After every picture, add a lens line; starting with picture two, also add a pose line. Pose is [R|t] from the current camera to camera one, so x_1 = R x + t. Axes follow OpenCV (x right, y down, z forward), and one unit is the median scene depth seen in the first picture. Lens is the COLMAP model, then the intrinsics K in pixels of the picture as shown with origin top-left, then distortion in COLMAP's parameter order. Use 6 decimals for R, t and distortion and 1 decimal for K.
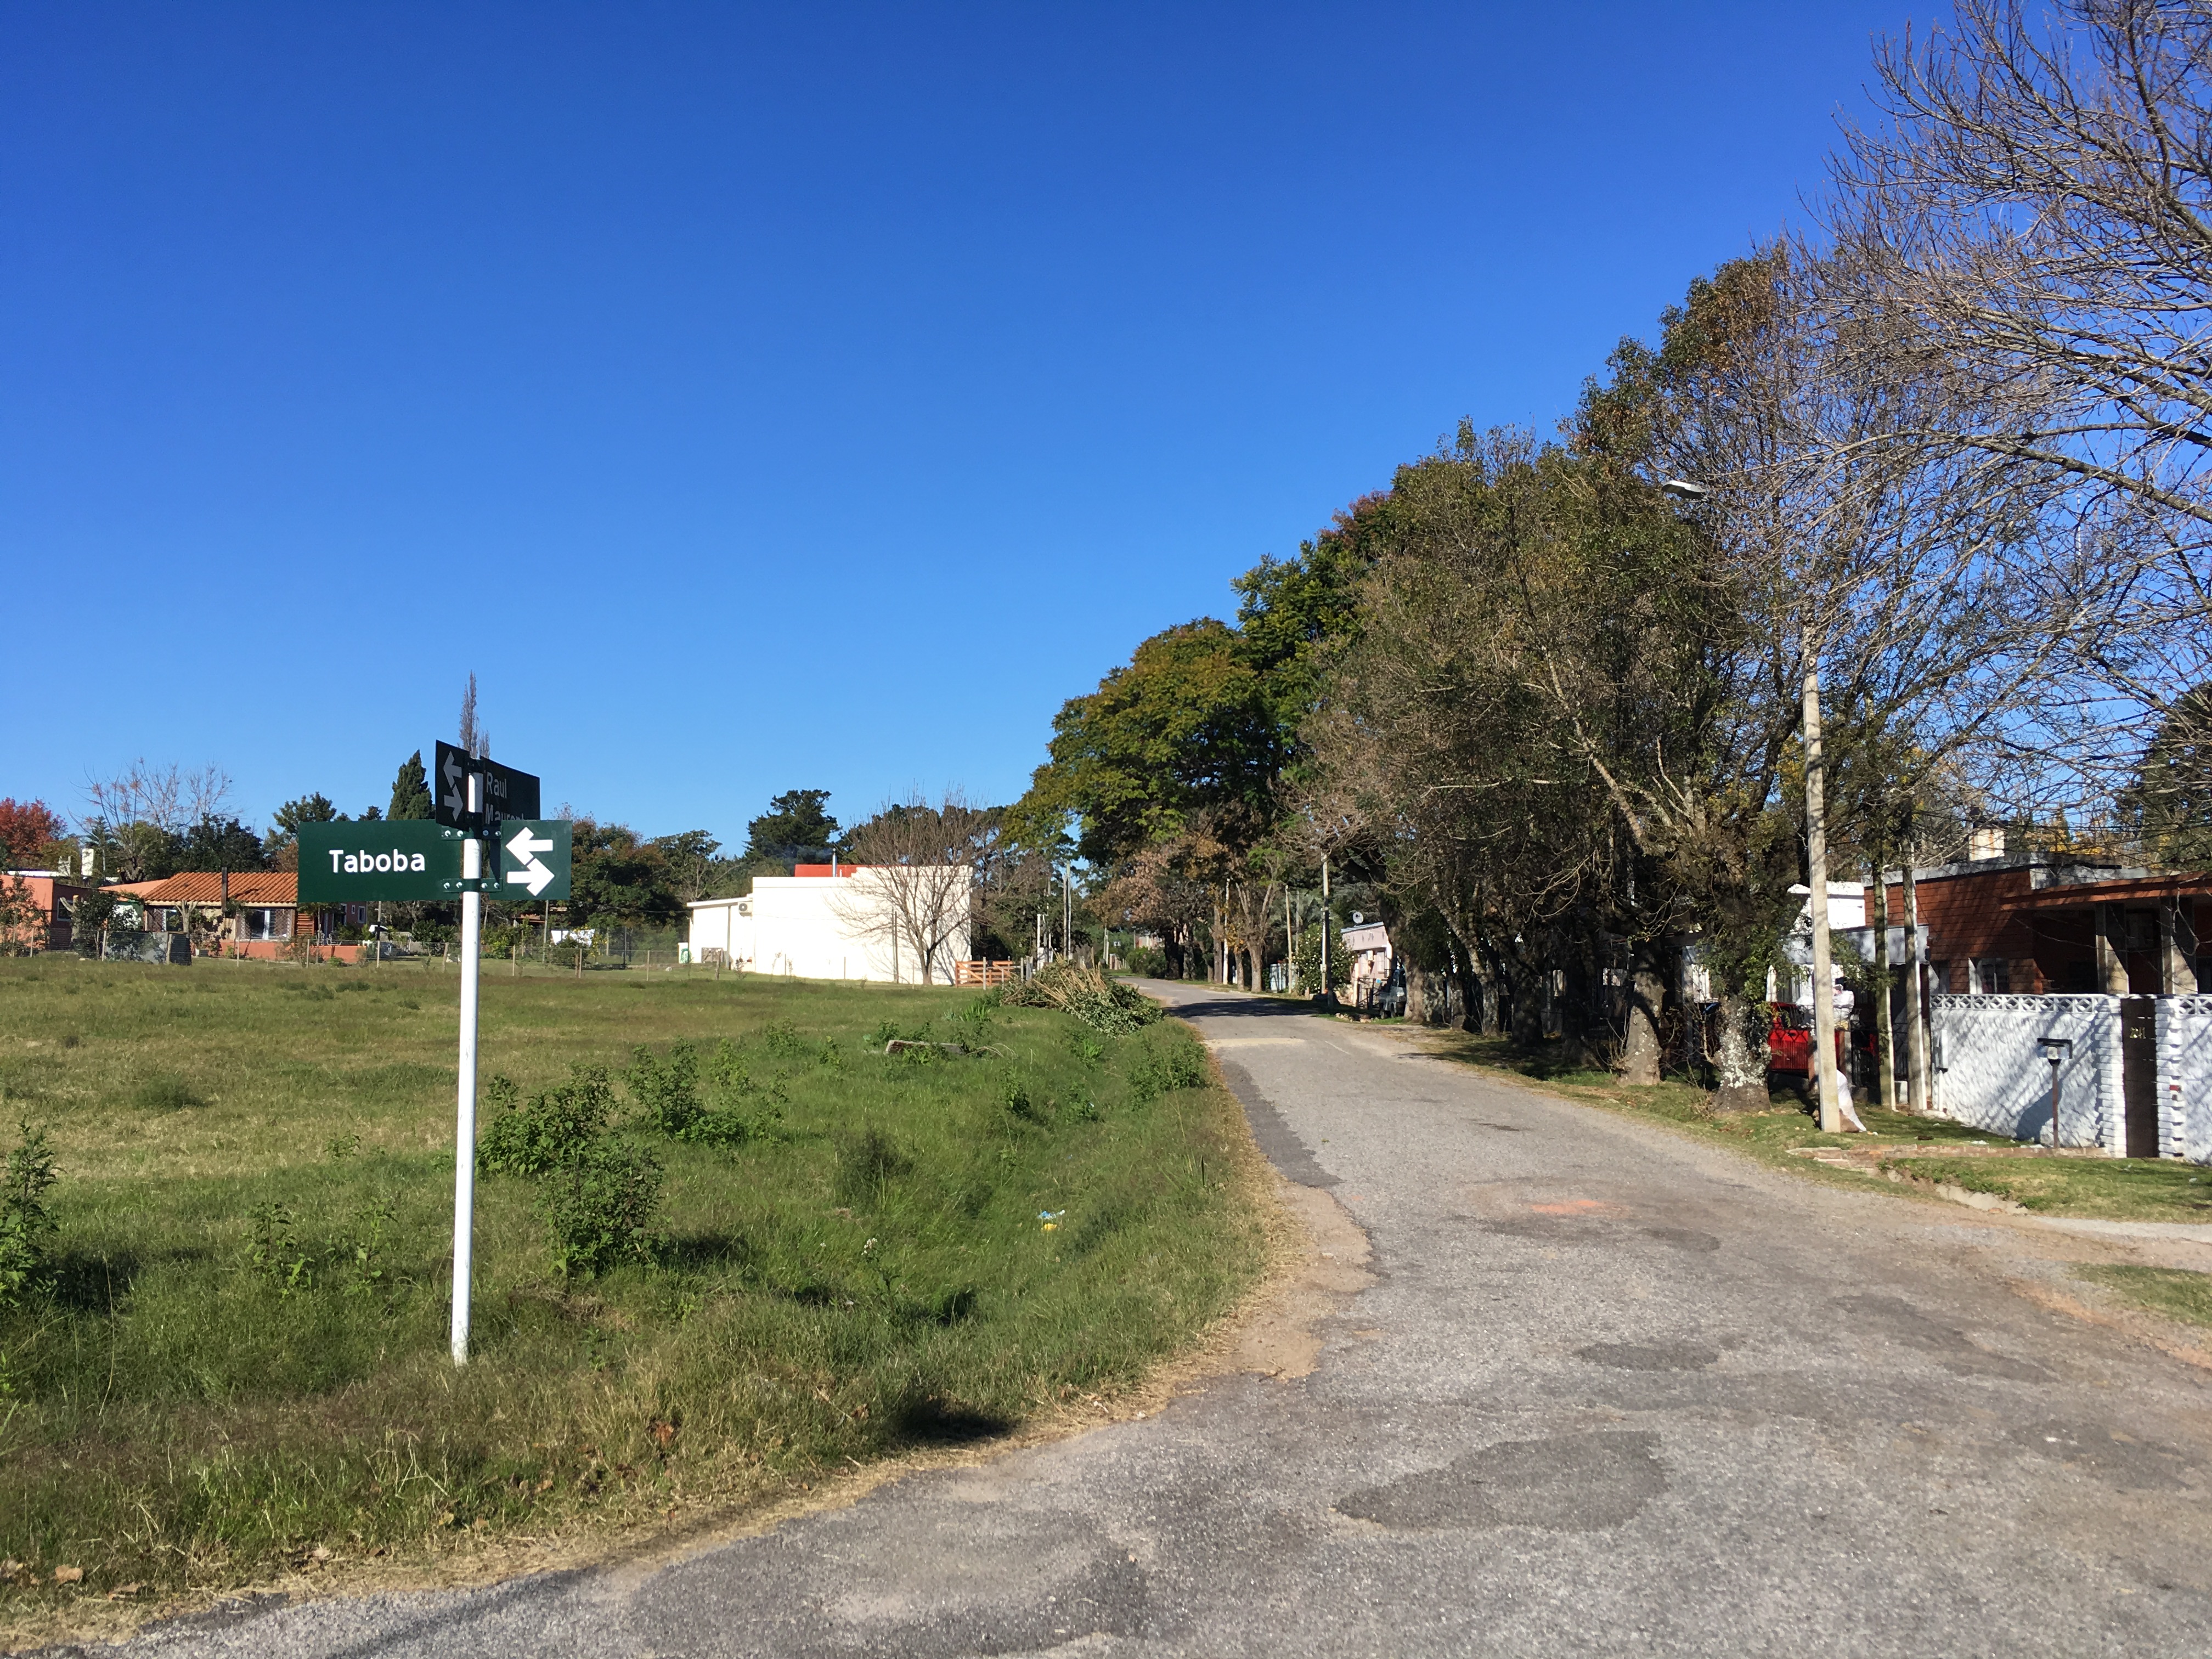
lens RADIAL K [[1864.9, 0, 1106.0], [0, 1864.9, 822.6], [0, 0, 1]] dist [0.023495, 0.004709]
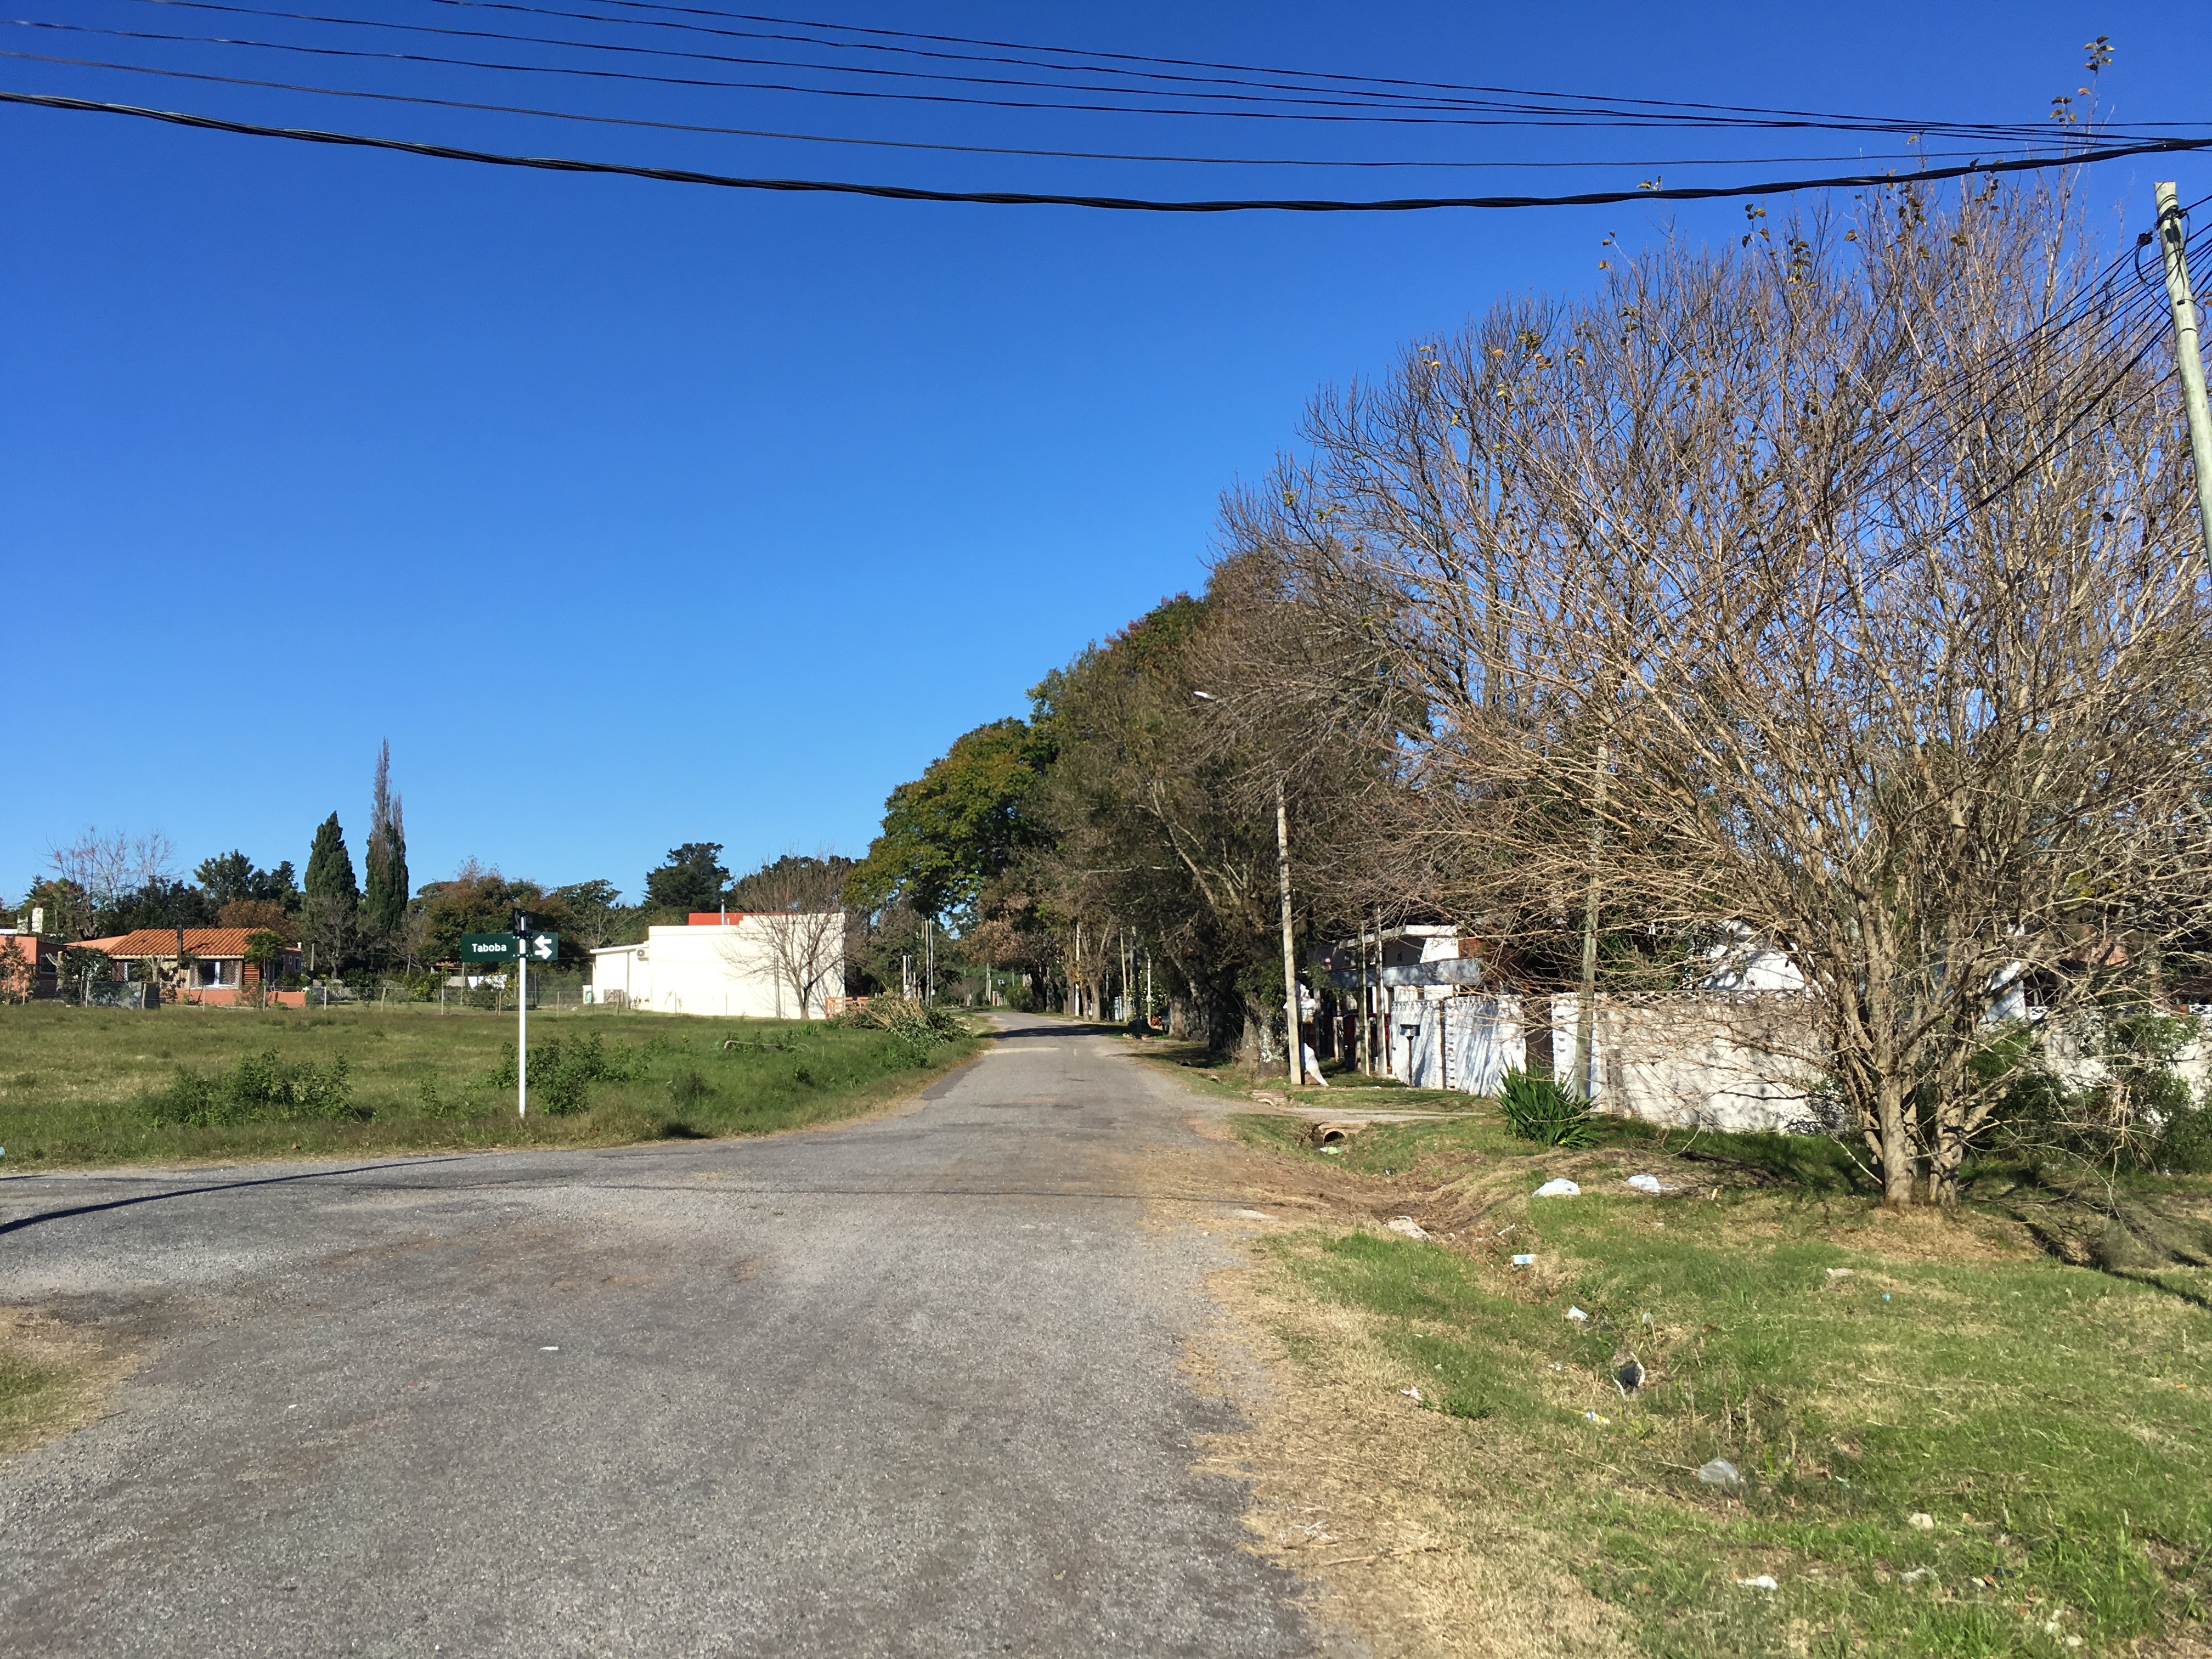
lens RADIAL K [[1881.2, 0, 1096.8], [0, 1881.2, 861.7], [0, 0, 1]] dist [0.034689, -0.005989]
pose [[0.999002, -0.011328, 0.043207, 0.033890], [0.011286, 0.999936, 0.001202, -0.008481], [-0.043218, -0.000713, 0.999065, -0.156961]]
